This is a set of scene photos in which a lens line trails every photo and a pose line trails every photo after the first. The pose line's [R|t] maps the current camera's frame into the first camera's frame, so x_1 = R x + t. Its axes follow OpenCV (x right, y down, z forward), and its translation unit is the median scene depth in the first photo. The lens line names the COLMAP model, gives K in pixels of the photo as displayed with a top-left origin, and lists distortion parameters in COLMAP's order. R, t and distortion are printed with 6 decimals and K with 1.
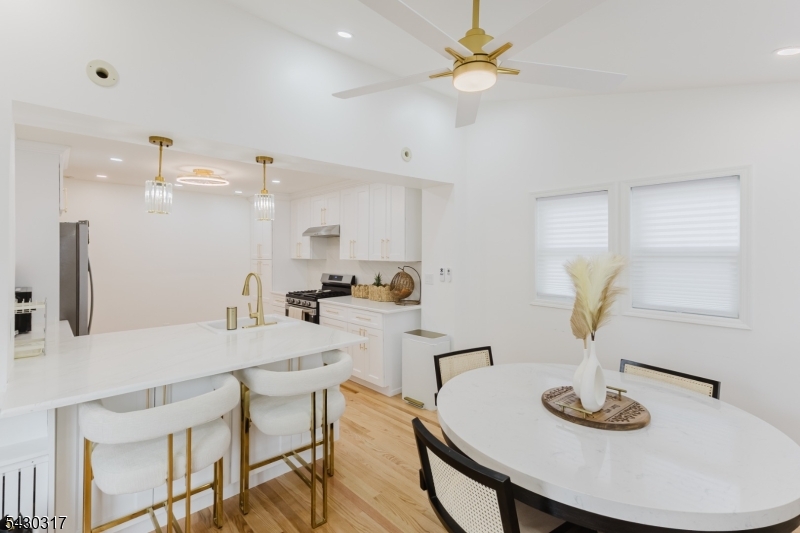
lens RADIAL K [[384.1, 0, 401.7], [0, 384.1, 255.2], [0, 0, 1]] dist [0.034775, 0.000031]
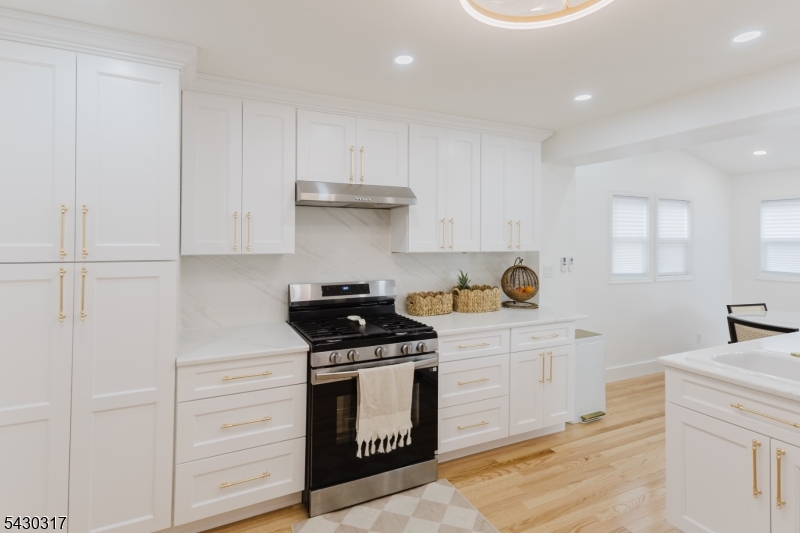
lens RADIAL K [[387.6, 0, 367.9], [0, 387.6, 237.1], [0, 0, 1]] dist [0.018930, -0.000694]
pose [[0.320212, 0.007986, 0.947312, -0.855460], [0.002309, 0.999955, -0.009211, -0.006179], [-0.947343, 0.005136, 0.320179, 1.079540]]
